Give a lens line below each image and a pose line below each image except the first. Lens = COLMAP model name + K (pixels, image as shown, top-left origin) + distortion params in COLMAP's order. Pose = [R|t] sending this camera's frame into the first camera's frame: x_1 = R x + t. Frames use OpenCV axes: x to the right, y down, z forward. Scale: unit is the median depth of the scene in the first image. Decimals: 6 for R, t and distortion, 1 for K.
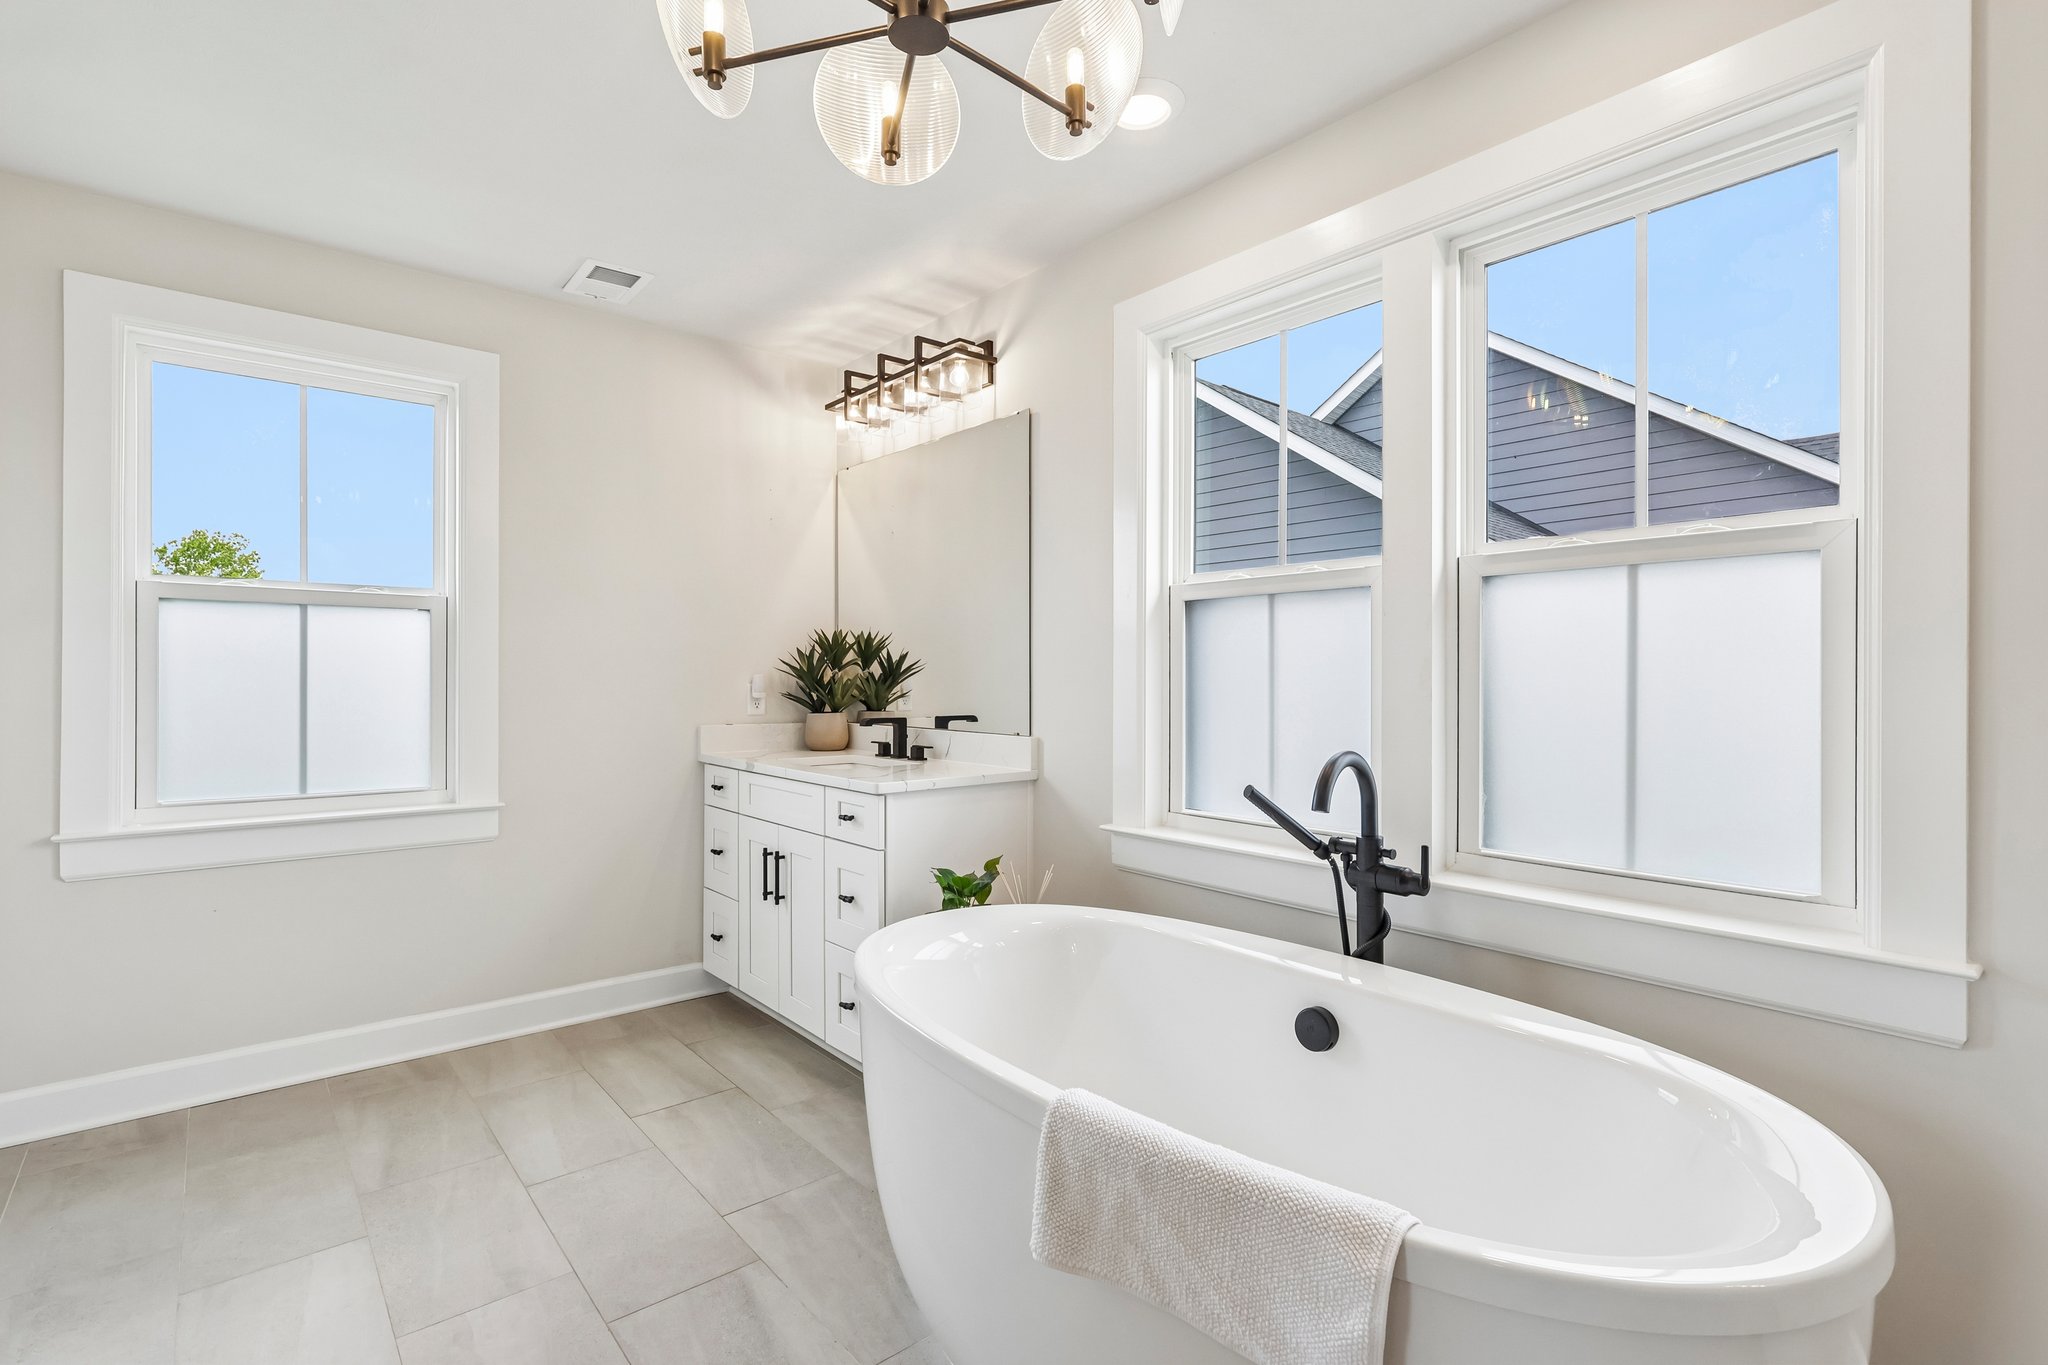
lens RADIAL K [[952.0, 0, 1022.3], [0, 952.0, 680.0], [0, 0, 1]] dist [-0.004161, 0.001083]
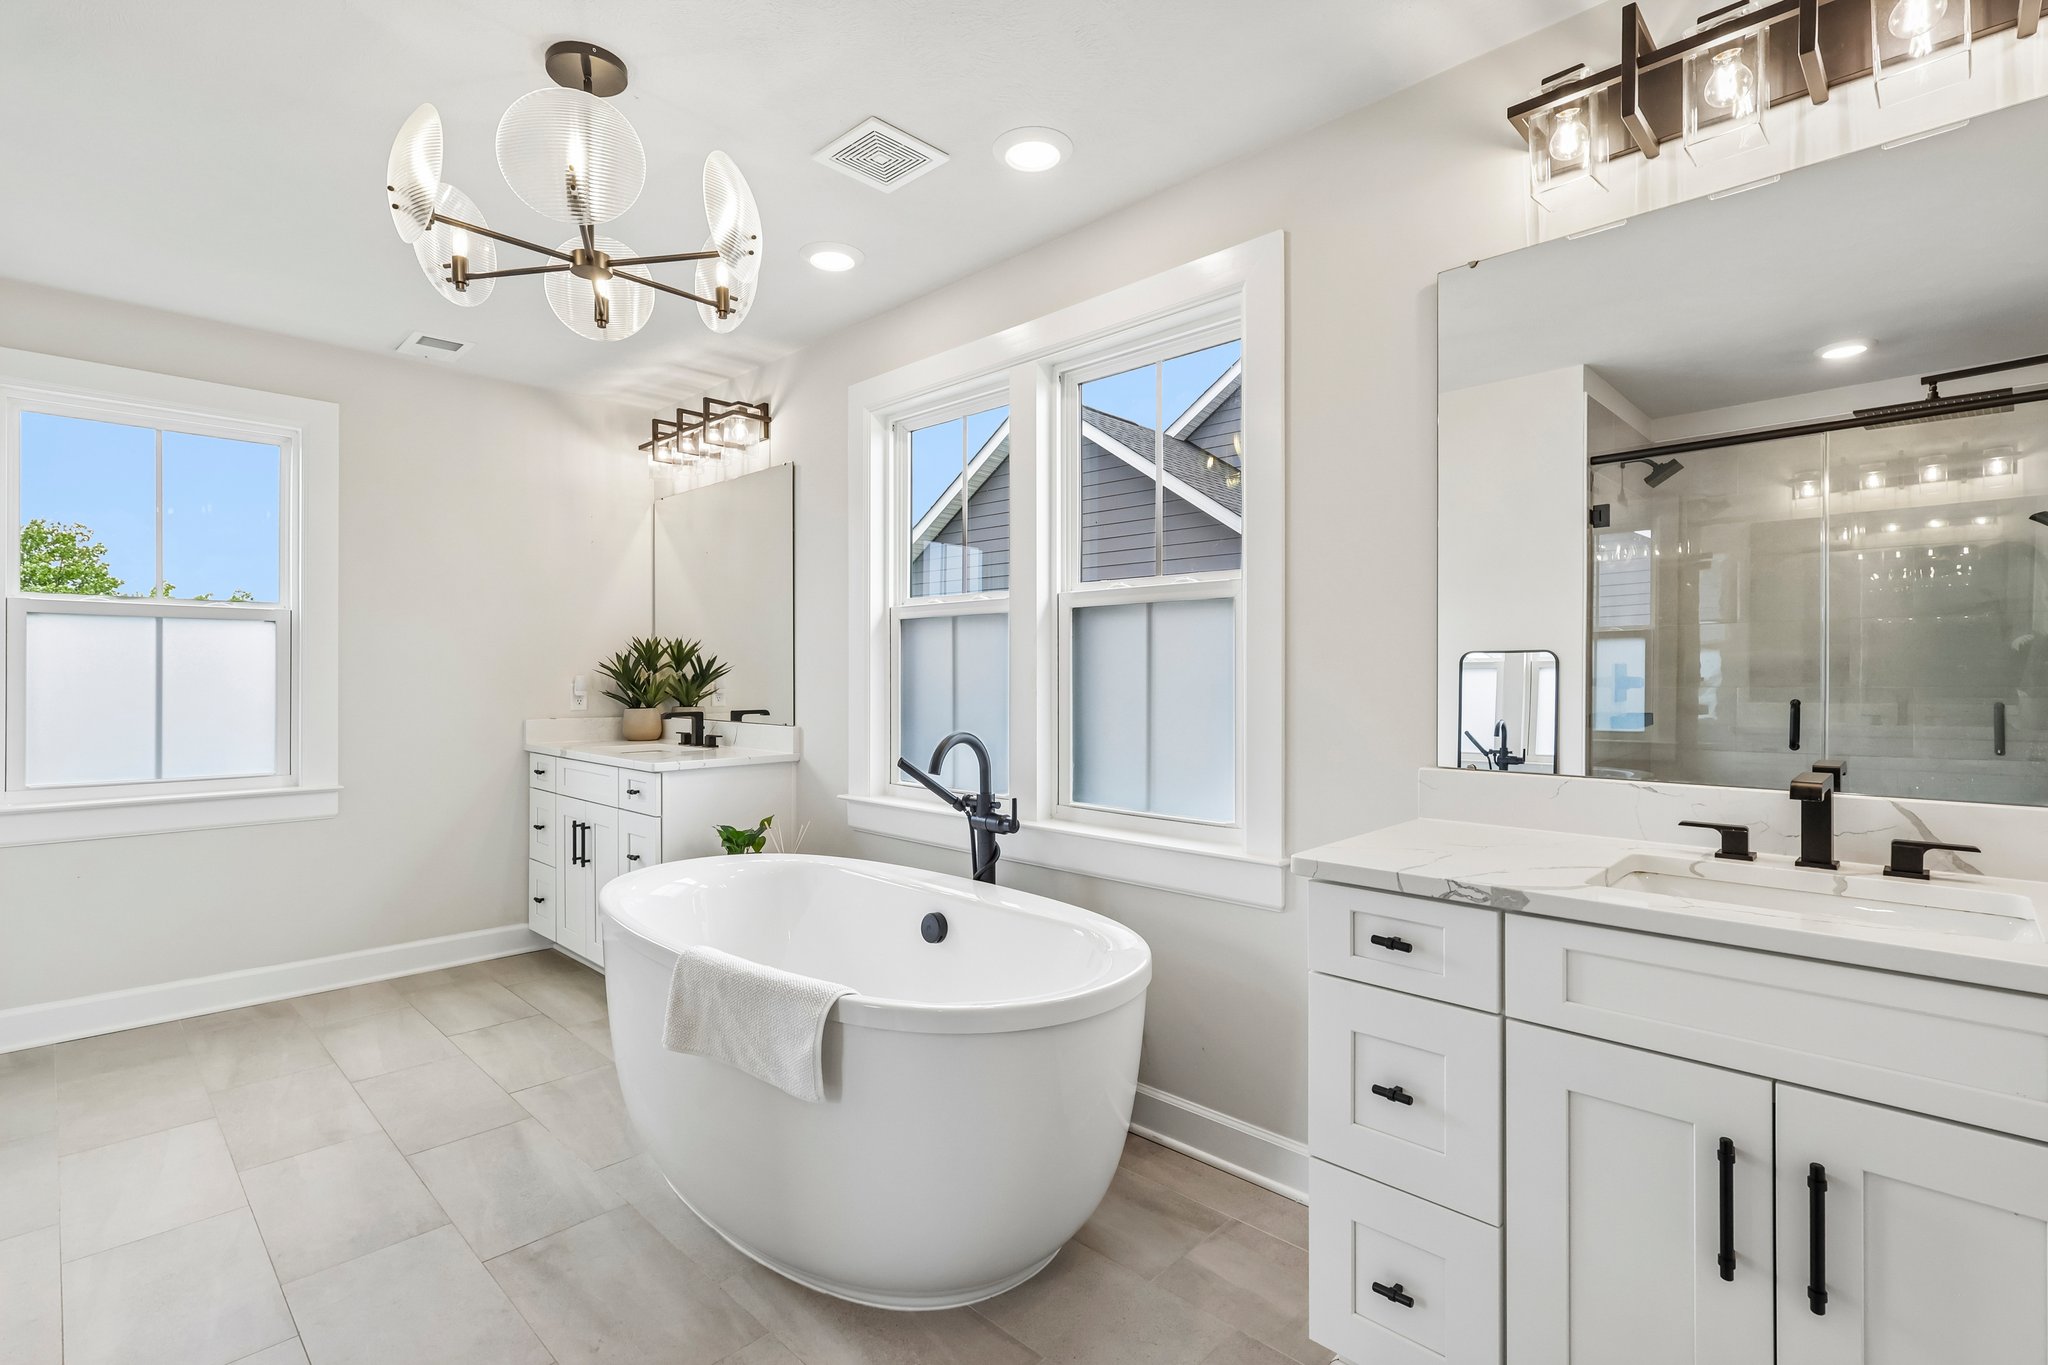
lens RADIAL K [[952.0, 0, 1024.0], [0, 952.0, 676.8], [0, 0, 1]] dist [-0.004161, 0.001083]
pose [[0.995310, -0.000687, 0.096739, 0.209663], [0.000766, 0.999999, -0.000784, -0.004352], [-0.096738, 0.000854, 0.995310, -0.293182]]
